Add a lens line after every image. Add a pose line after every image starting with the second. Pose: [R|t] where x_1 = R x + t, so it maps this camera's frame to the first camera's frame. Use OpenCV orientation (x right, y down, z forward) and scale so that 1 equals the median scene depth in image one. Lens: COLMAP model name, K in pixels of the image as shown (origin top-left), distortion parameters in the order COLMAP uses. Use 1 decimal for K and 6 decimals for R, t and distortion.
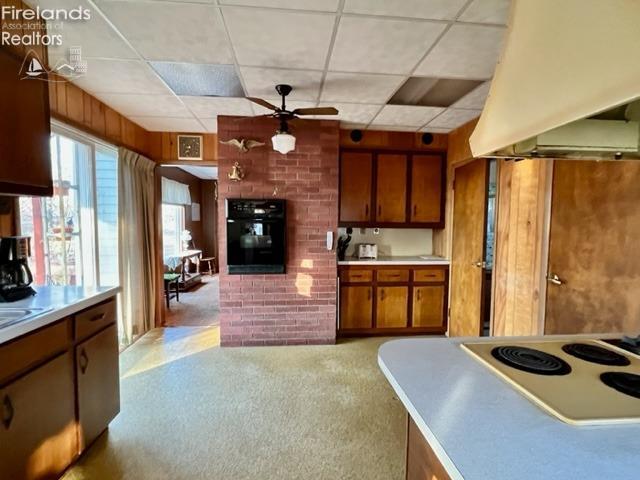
lens RADIAL K [[322.2, 0, 321.6], [0, 322.2, 240.1], [0, 0, 1]] dist [-0.003368, 0.000420]
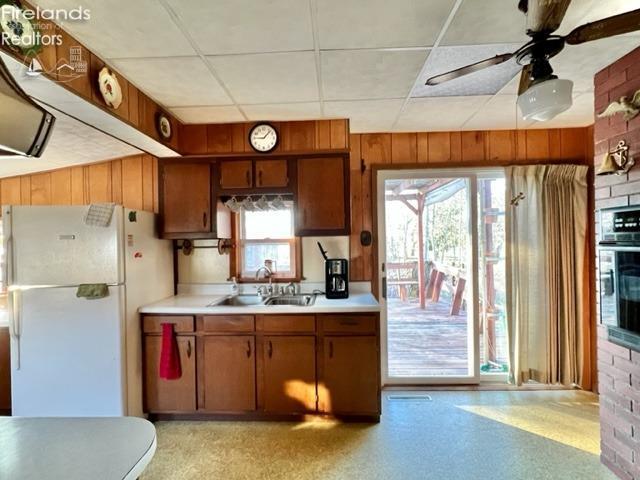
lens RADIAL K [[322.2, 0, 318.6], [0, 322.2, 243.1], [0, 0, 1]] dist [-0.003368, 0.000420]
pose [[-0.138227, -0.003280, -0.990395, 0.350255], [-0.038398, 0.999260, 0.002049, -0.049415], [0.989656, 0.038312, -0.138251, 0.573891]]
